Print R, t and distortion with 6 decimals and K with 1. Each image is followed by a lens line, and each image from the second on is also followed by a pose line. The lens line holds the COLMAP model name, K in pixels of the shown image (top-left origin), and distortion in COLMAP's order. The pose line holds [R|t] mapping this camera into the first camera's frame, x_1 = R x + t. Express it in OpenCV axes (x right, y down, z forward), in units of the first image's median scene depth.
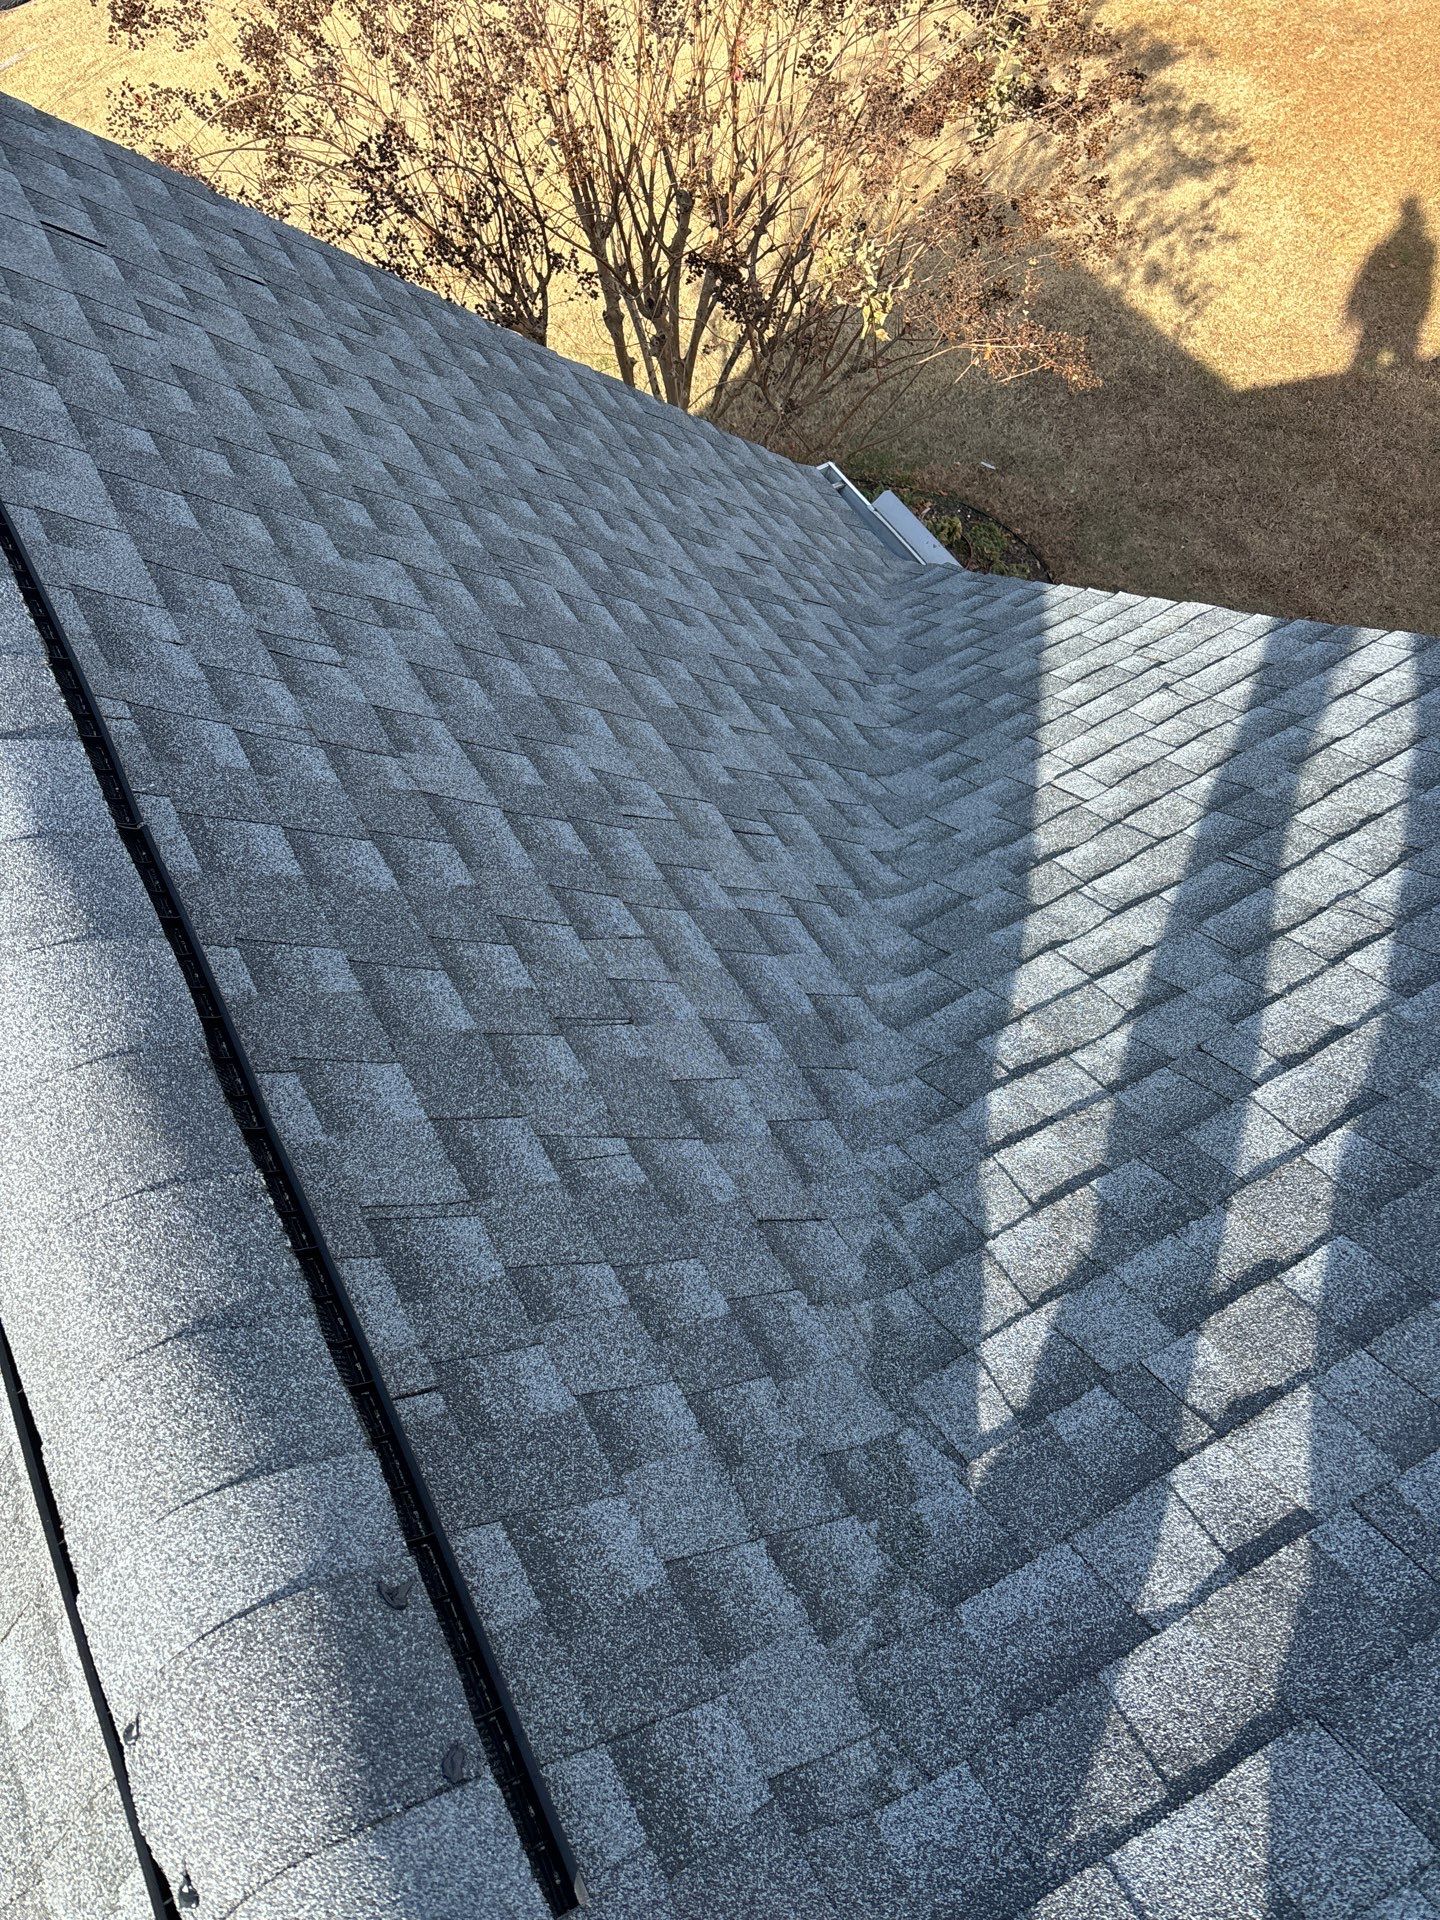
lens RADIAL K [[1432.6, 0, 720.0], [0, 1432.6, 960.0], [0, 0, 1]] dist [0.063723, -0.080294]
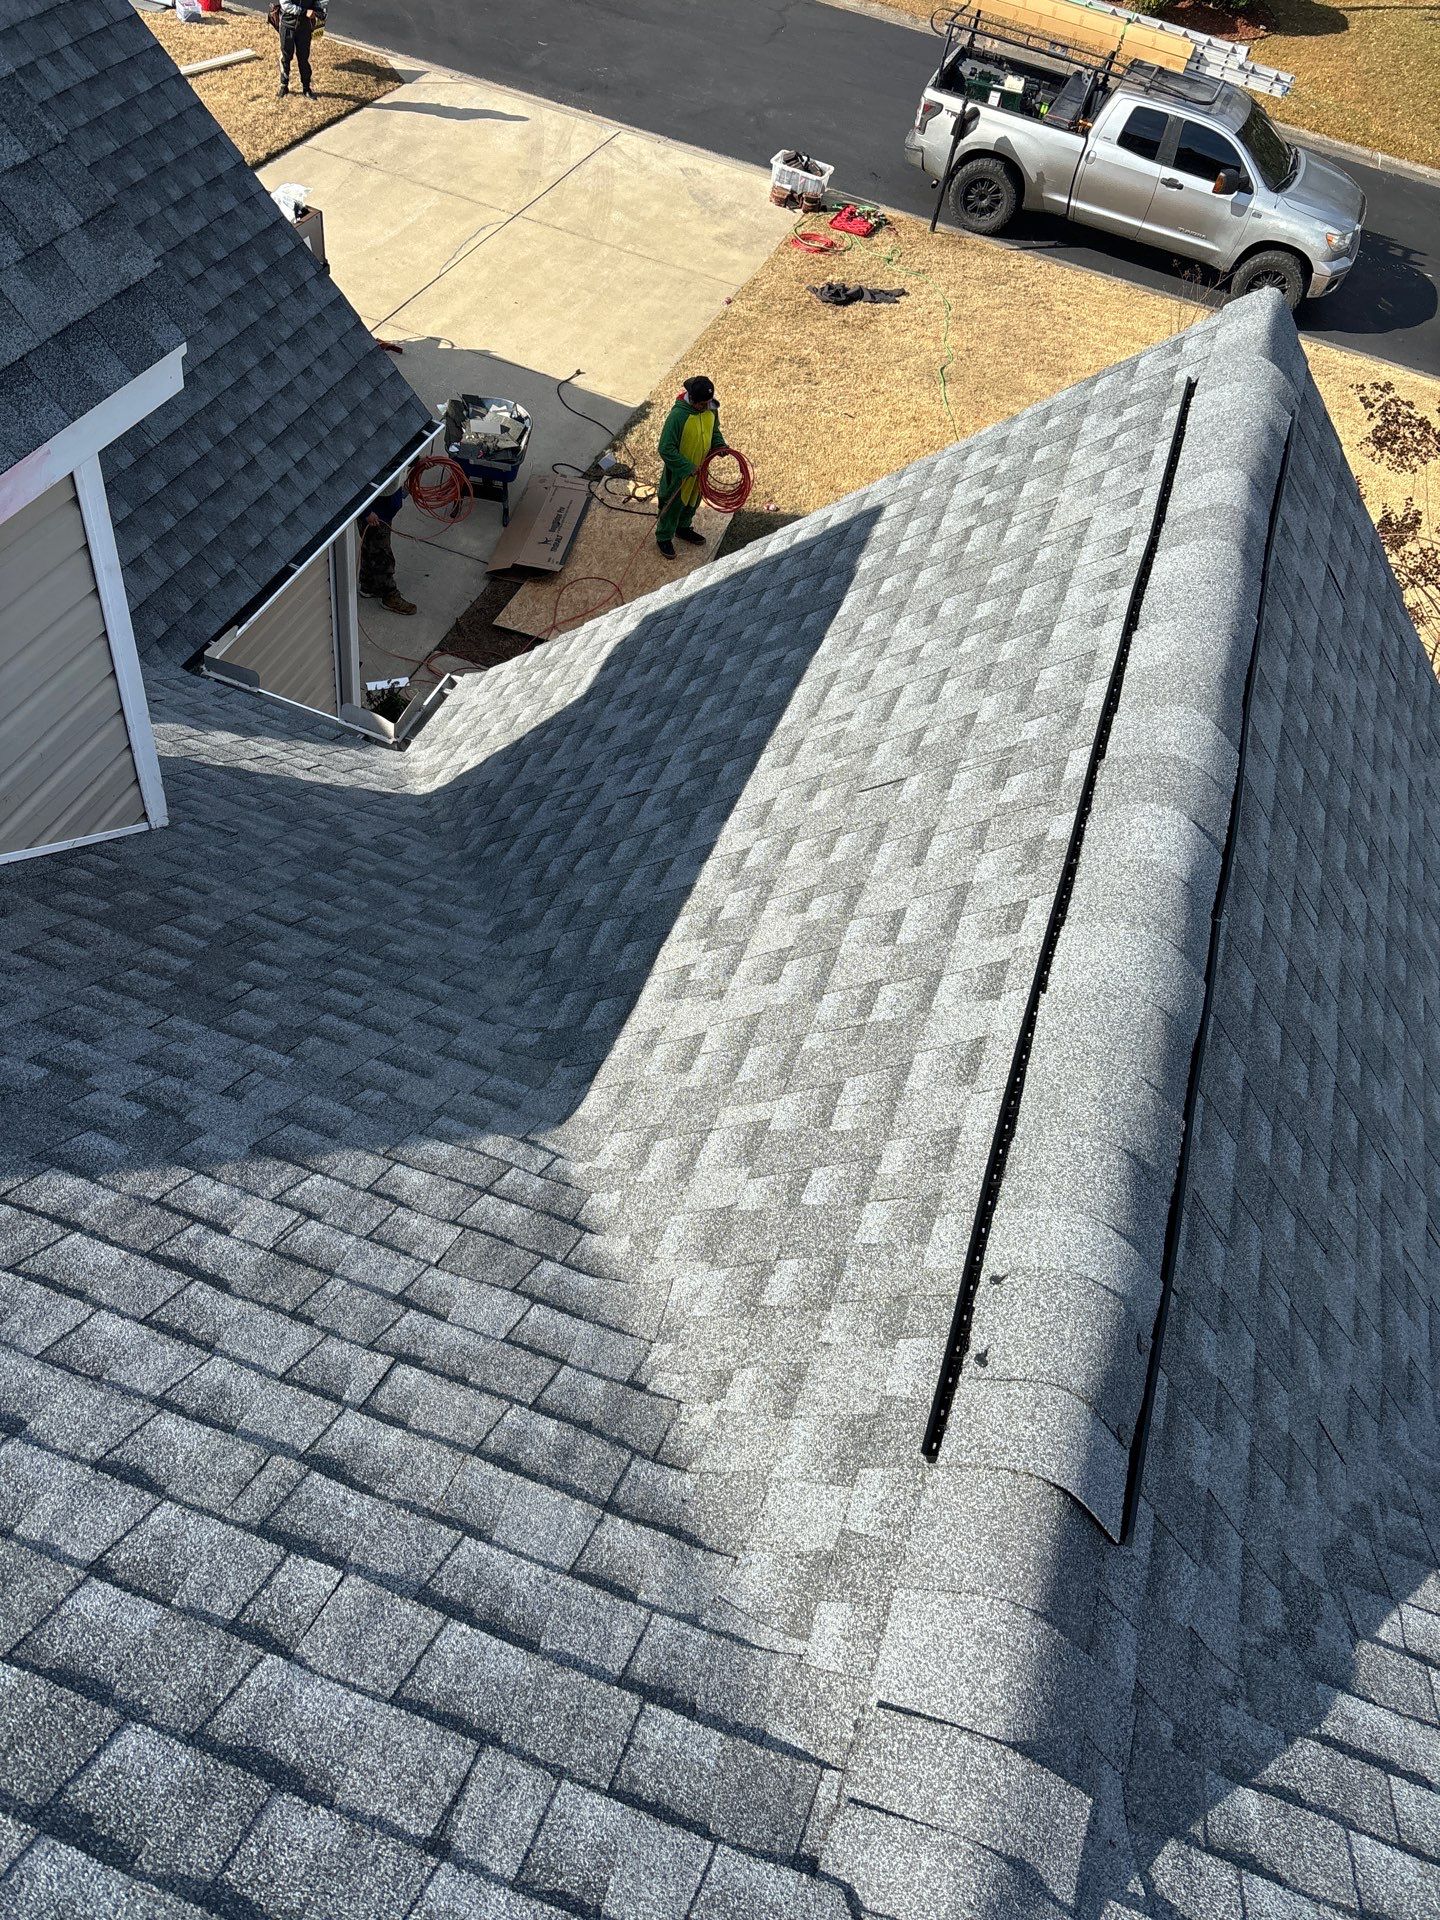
lens RADIAL K [[1428.5, 0, 710.7], [0, 1428.5, 965.4], [0, 0, 1]] dist [0.020645, -0.008894]
pose [[0.643785, 0.687071, -0.336860, -0.132979], [-0.734044, 0.678857, -0.018238, 0.248515], [0.216149, 0.259011, 0.941378, -0.380767]]
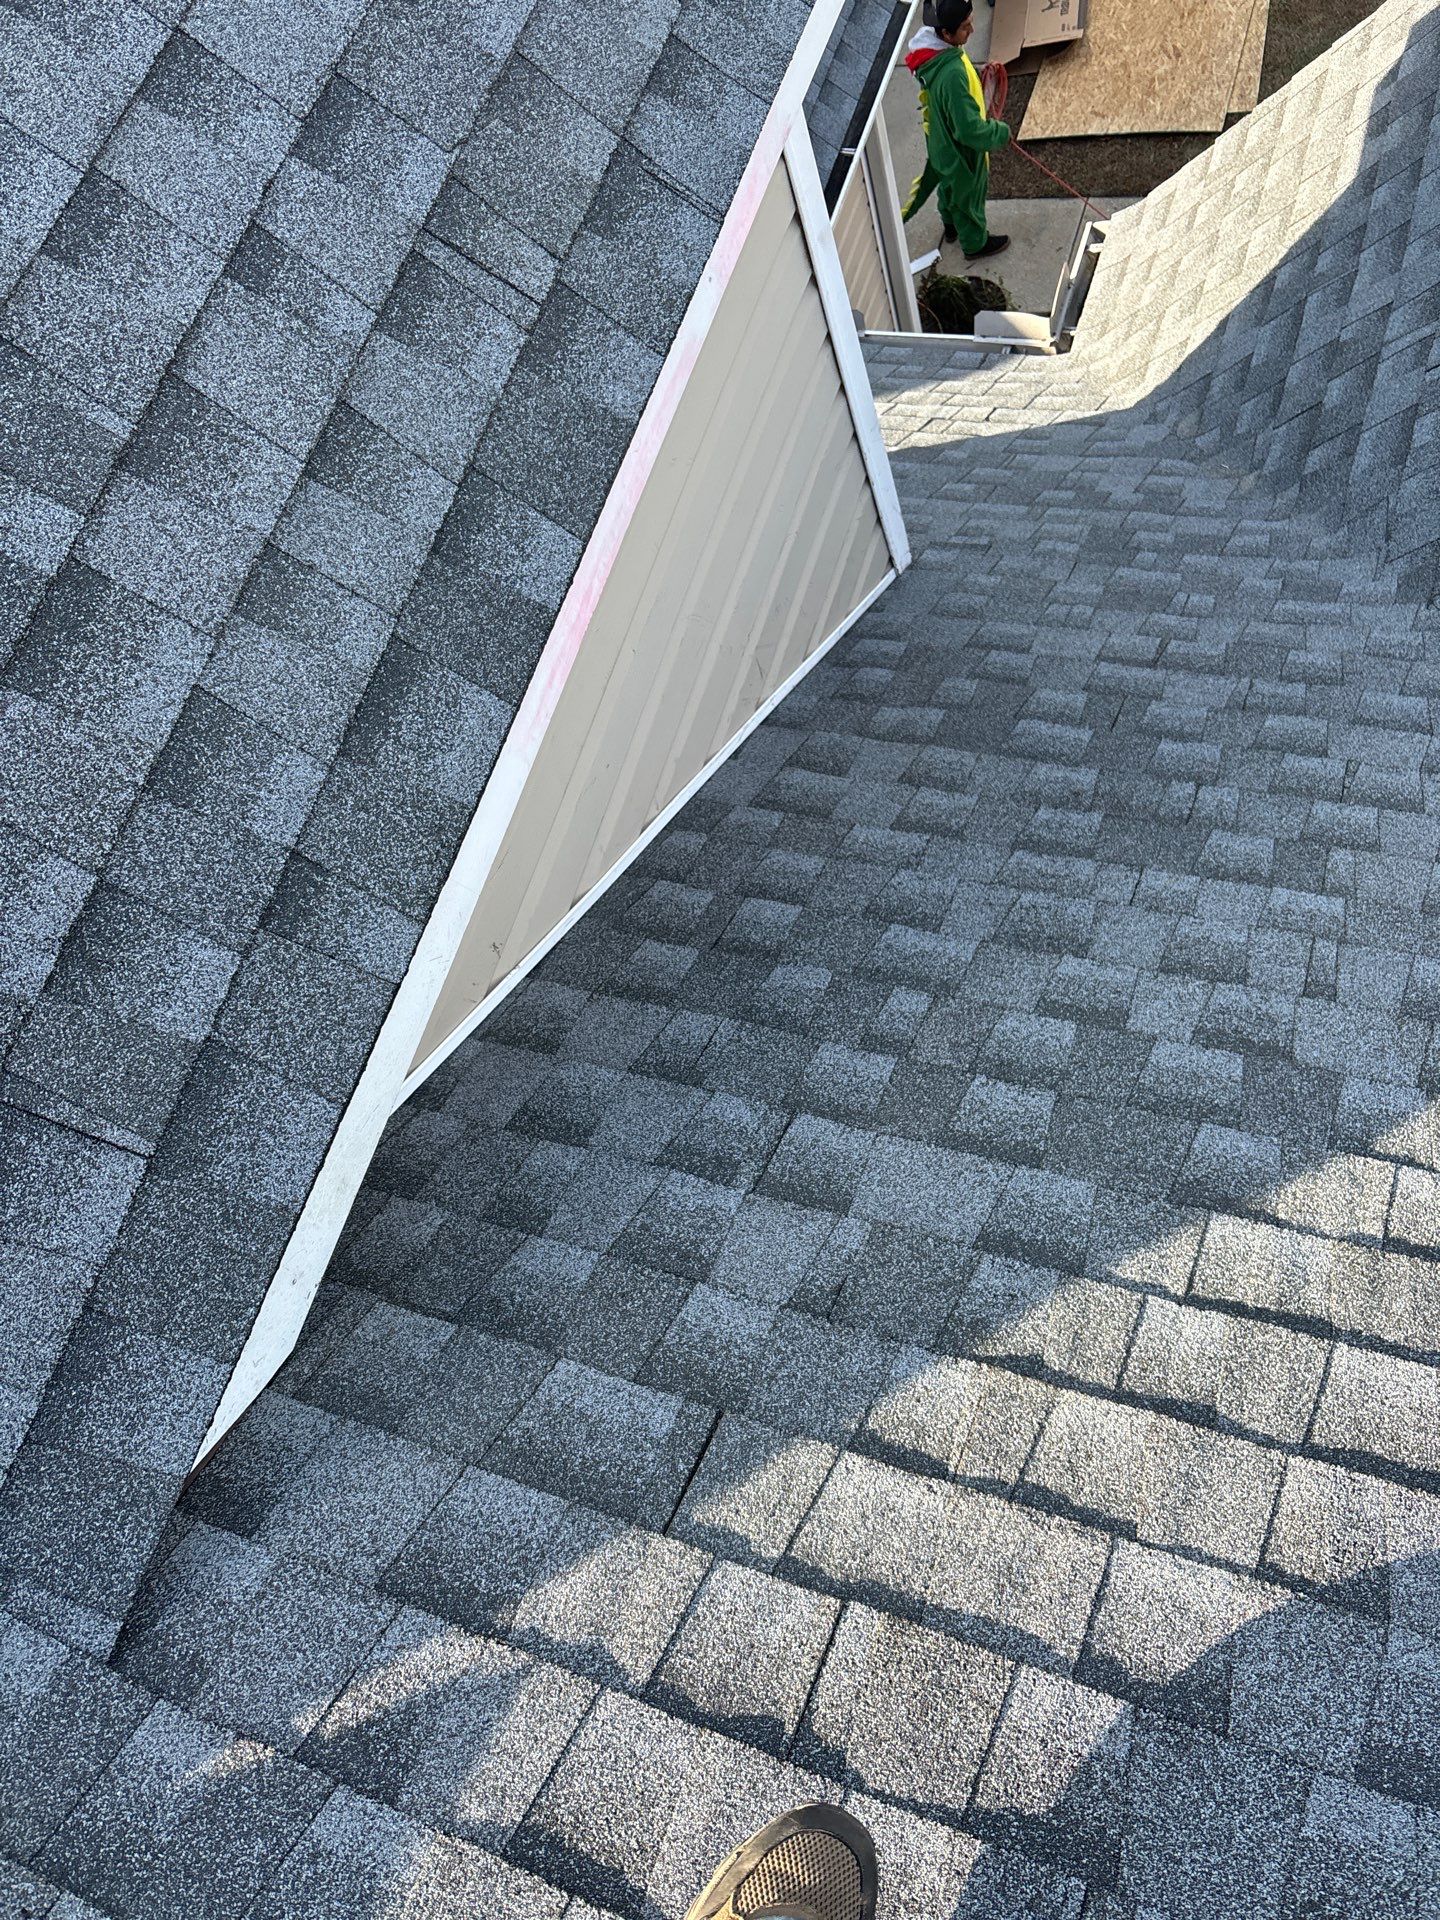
lens RADIAL K [[1432.6, 0, 720.0], [0, 1432.6, 960.0], [0, 0, 1]] dist [0.063723, -0.080294]
pose [[0.668164, 0.634864, -0.387950, -0.573292], [-0.492529, 0.768244, 0.408921, 0.392593], [0.557649, -0.082150, 0.826002, -0.191538]]
